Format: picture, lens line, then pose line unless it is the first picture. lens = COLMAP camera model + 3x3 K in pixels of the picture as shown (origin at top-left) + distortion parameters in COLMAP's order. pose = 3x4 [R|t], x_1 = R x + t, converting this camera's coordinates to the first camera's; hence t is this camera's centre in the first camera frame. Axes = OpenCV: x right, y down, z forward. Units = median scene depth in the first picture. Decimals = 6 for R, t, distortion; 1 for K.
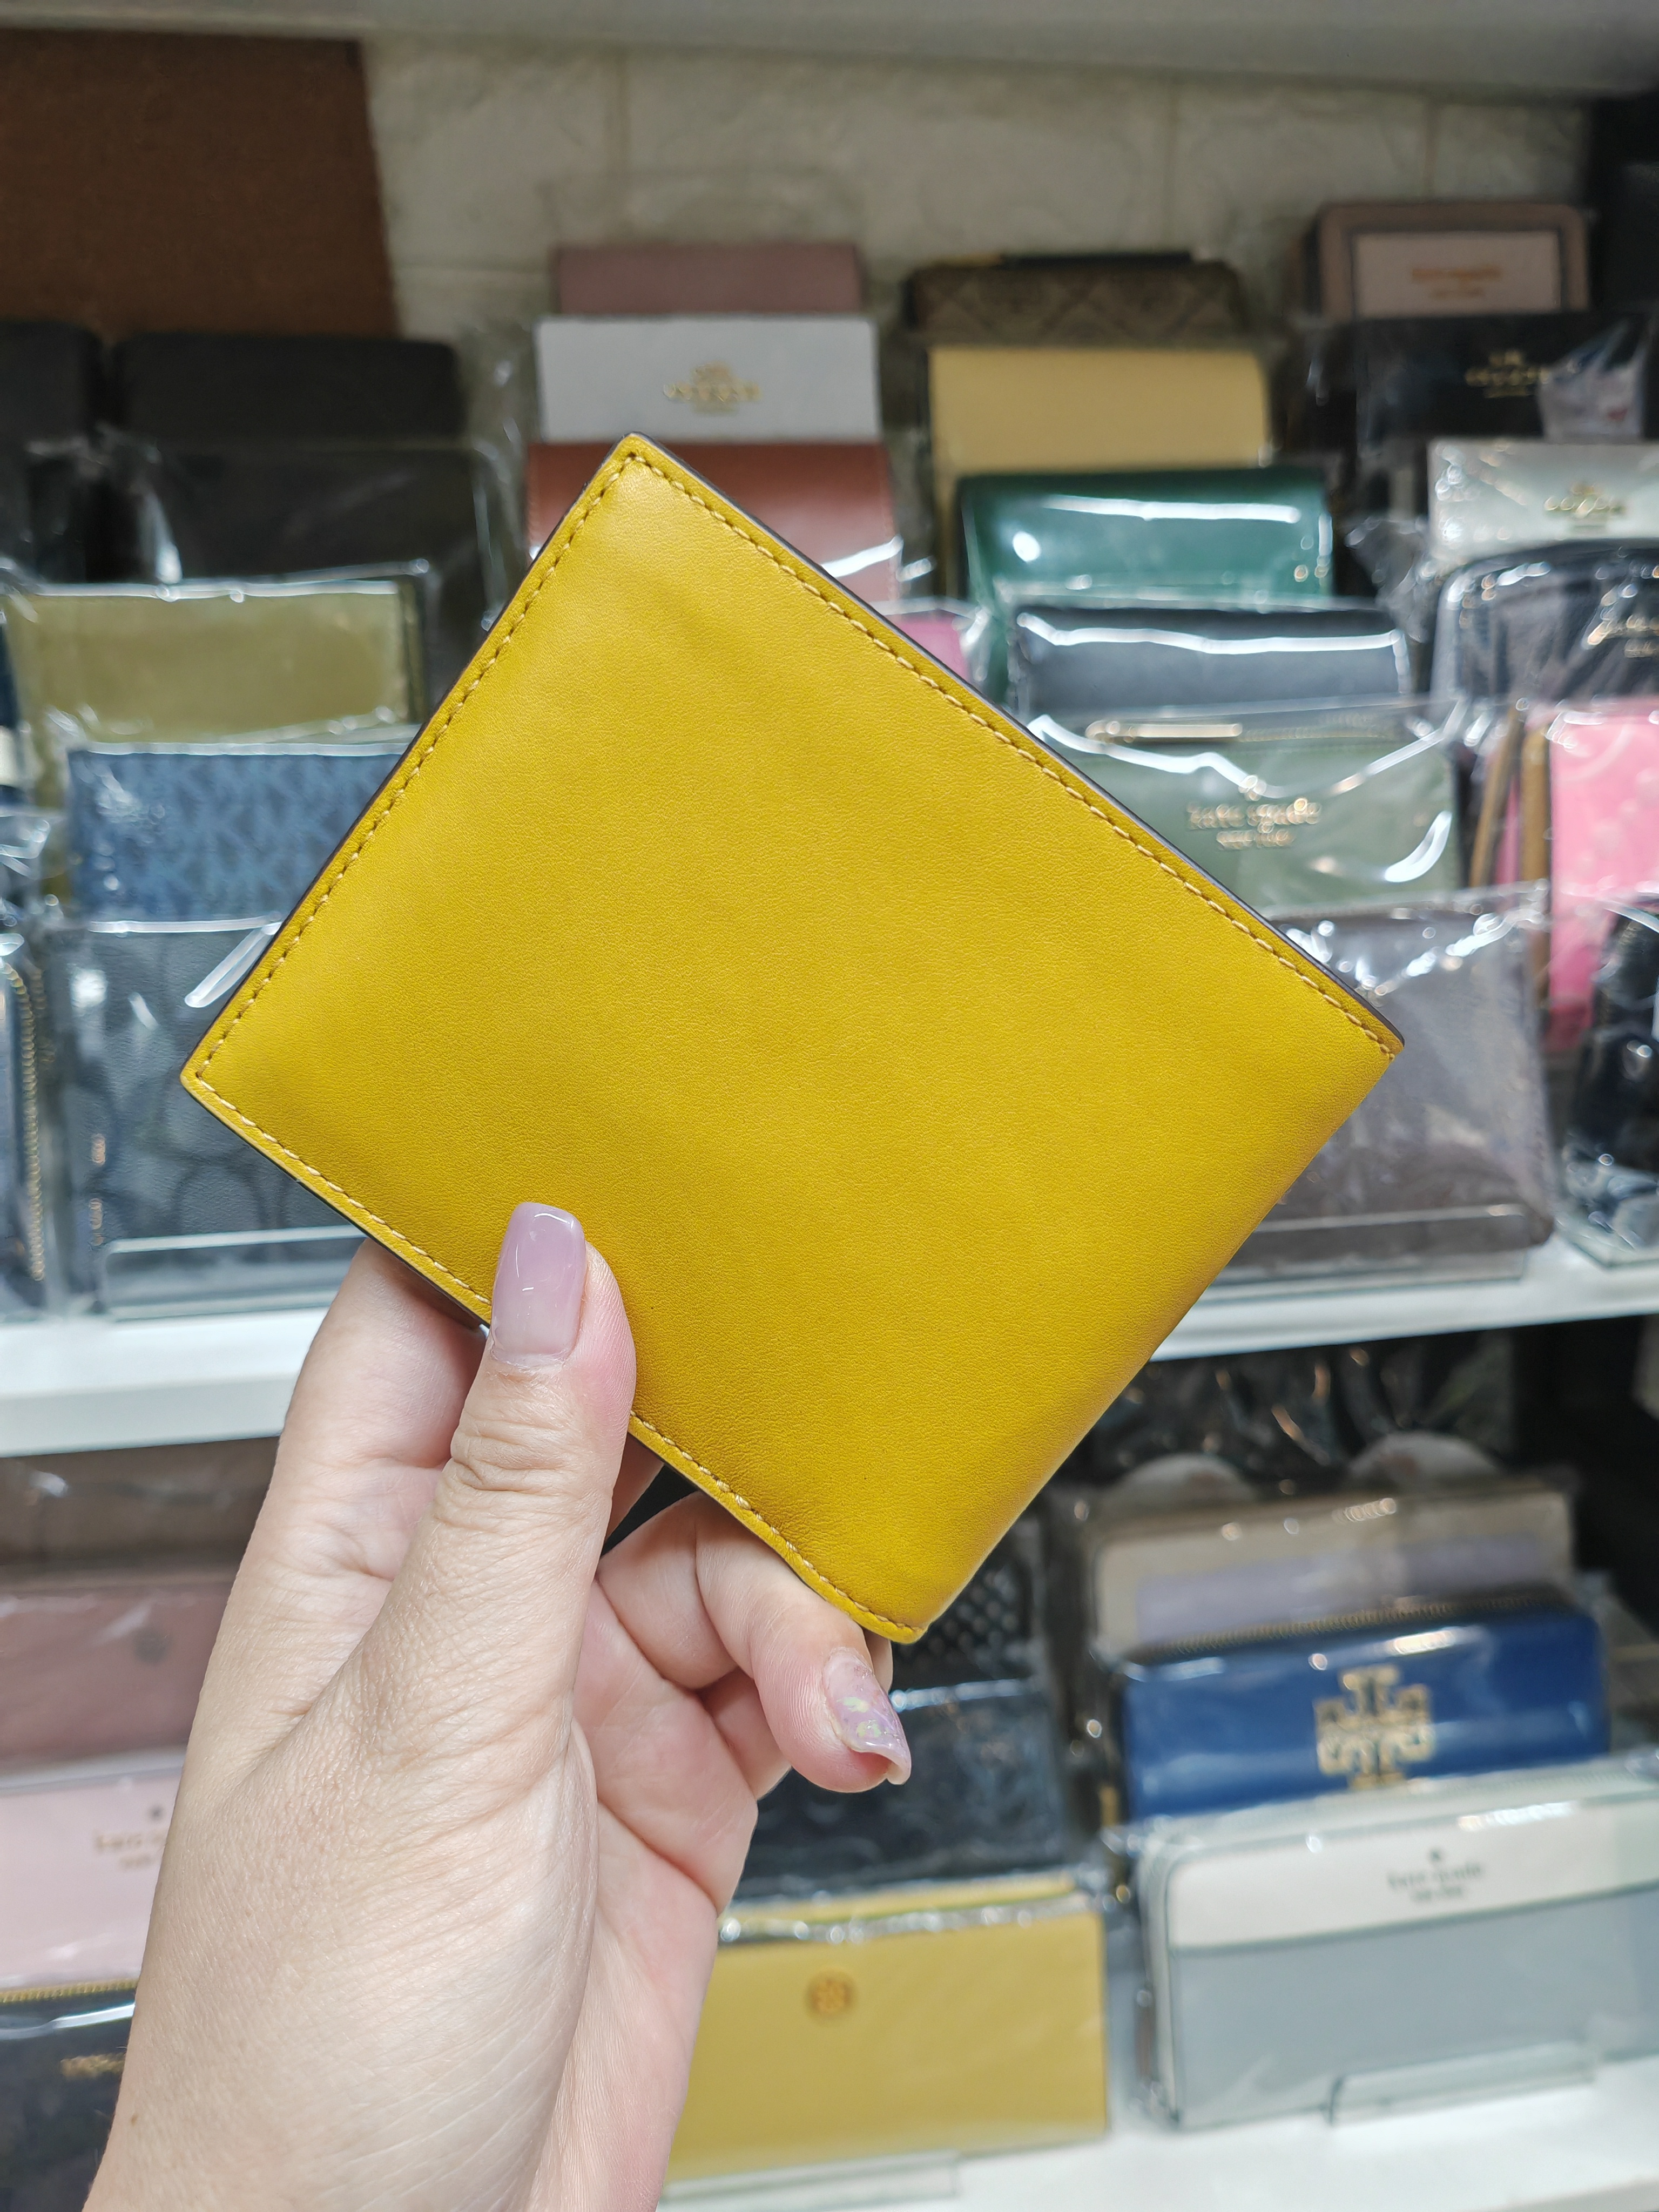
lens RADIAL K [[1629.1, 0, 829.5], [0, 1629.1, 1106.0], [0, 0, 1]] dist [0.048823, -0.042160]
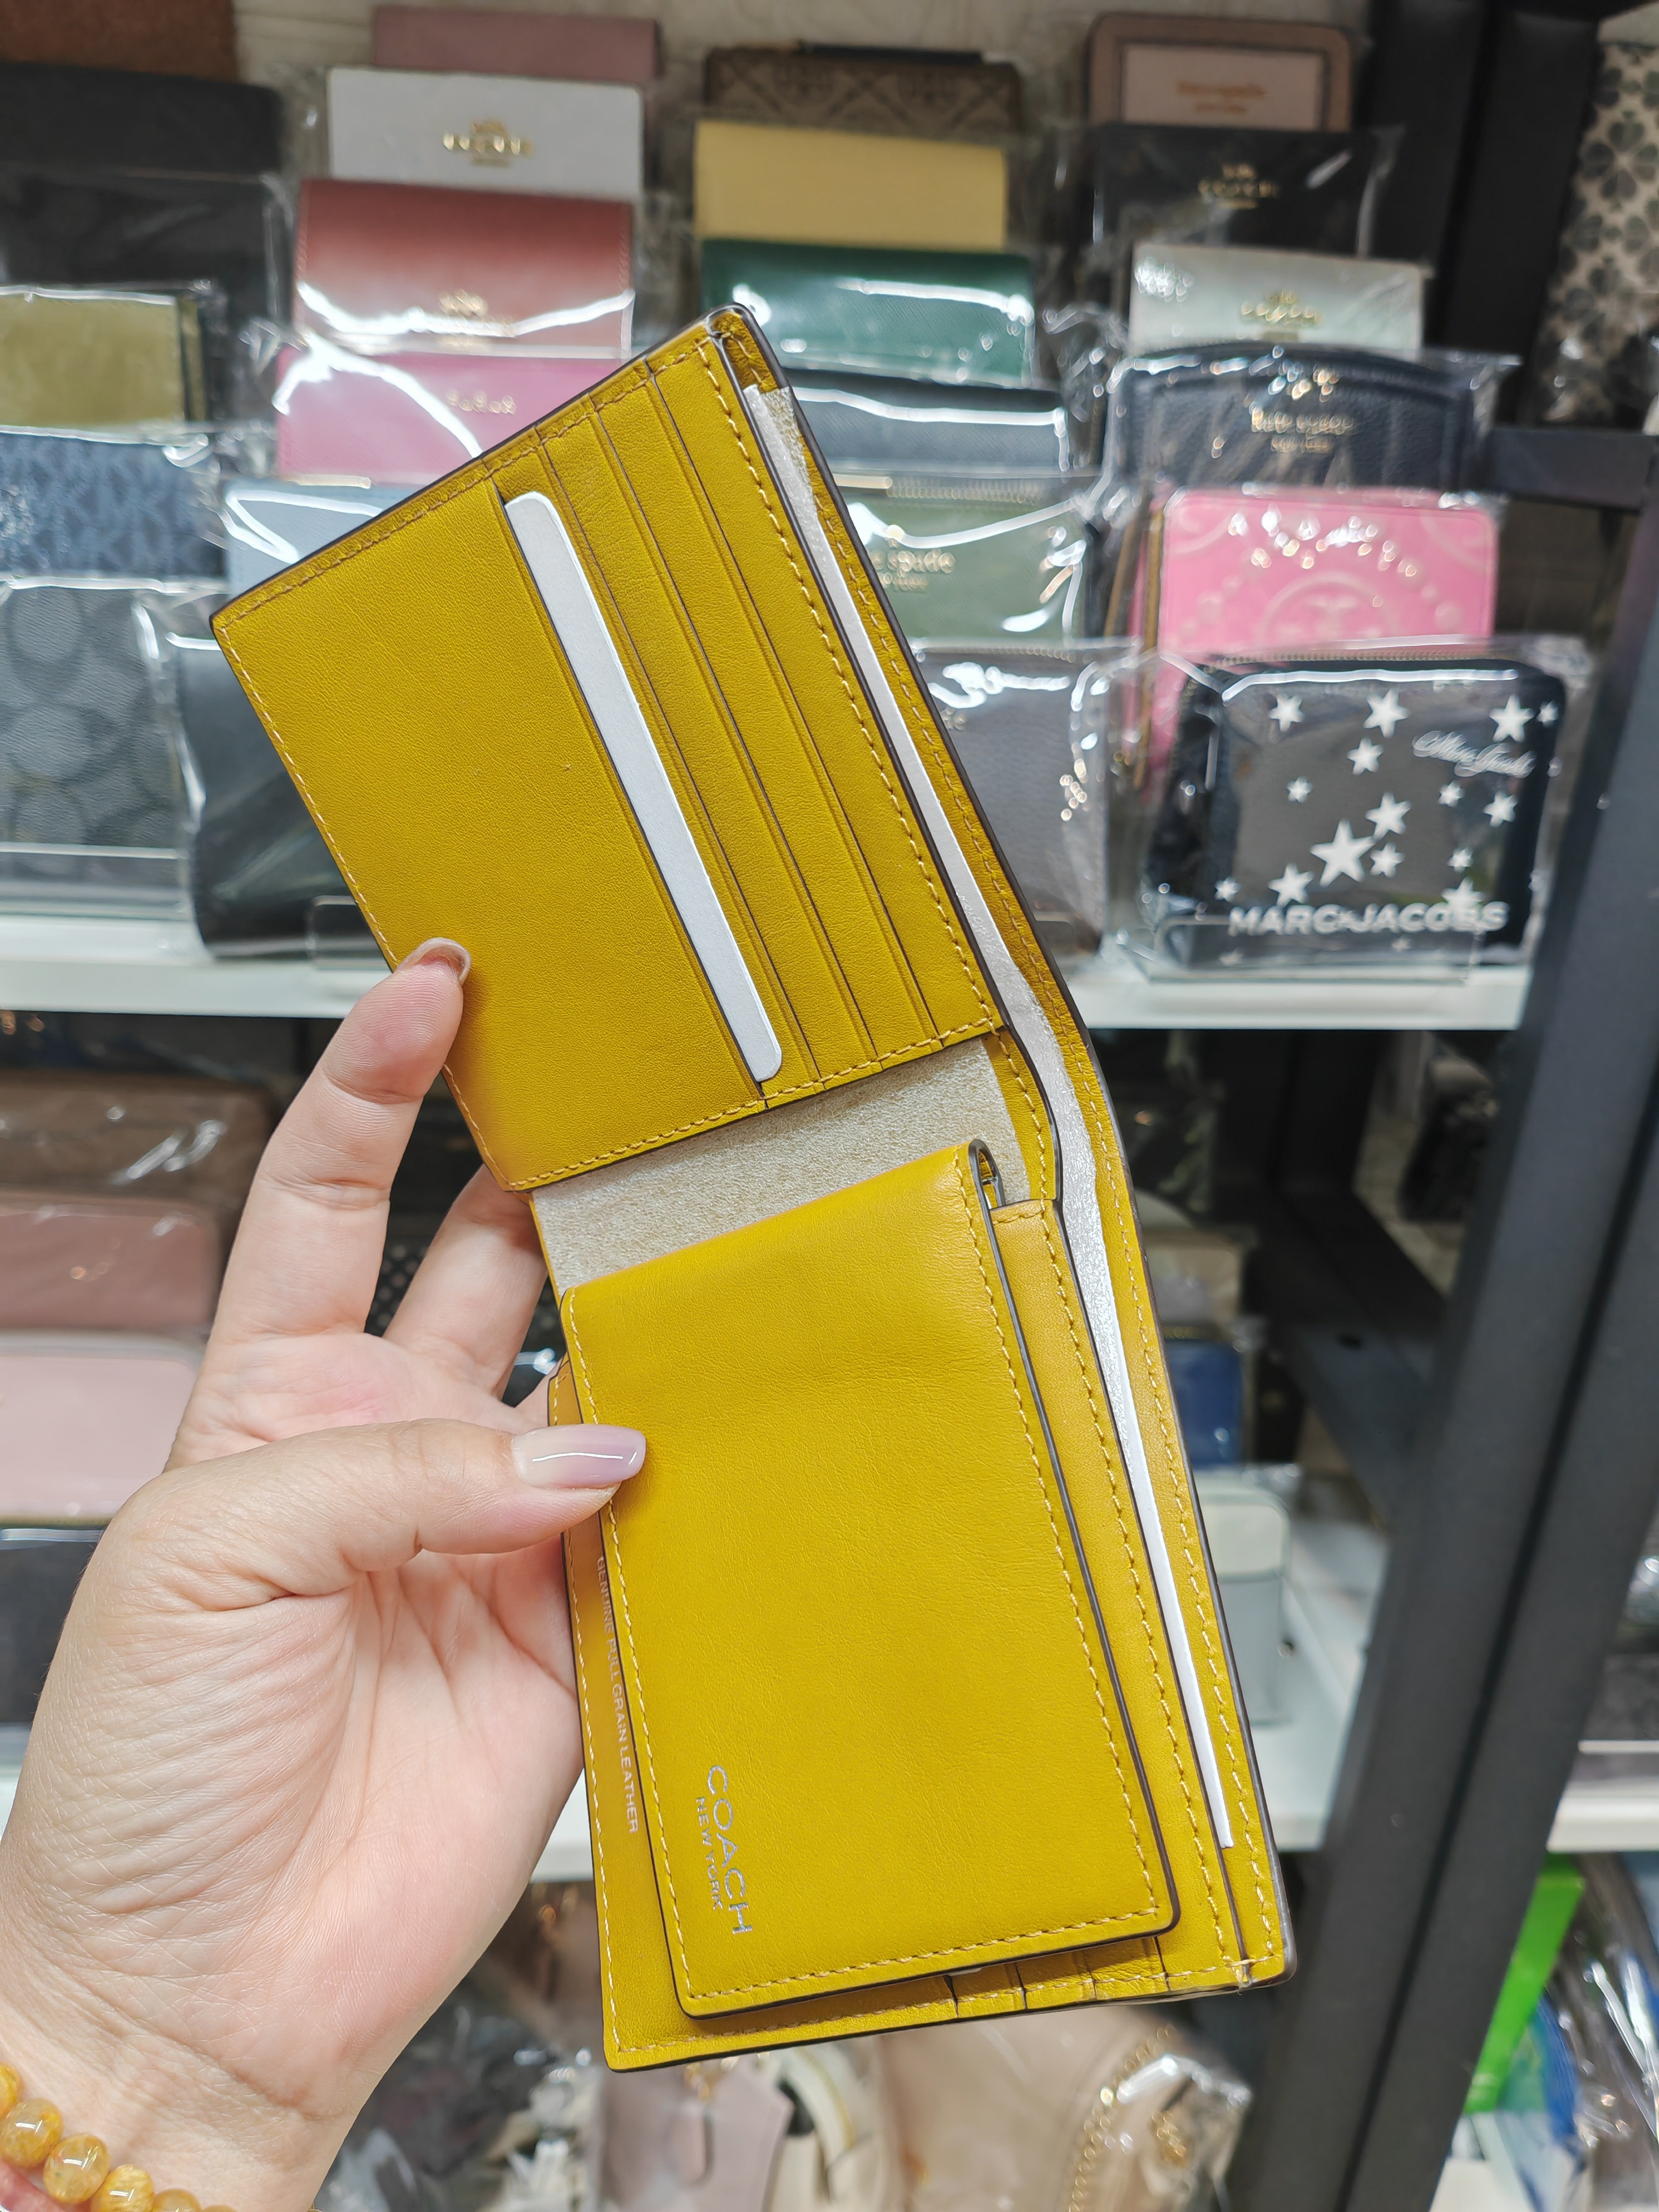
lens RADIAL K [[1634.4, 0, 831.4], [0, 1634.4, 1112.8], [0, 0, 1]] dist [0.046798, -0.037861]
pose [[0.995552, 0.087746, -0.034298, 0.250946], [-0.084978, 0.993542, 0.075191, 0.104384], [0.040675, -0.071942, 0.996579, -0.138642]]
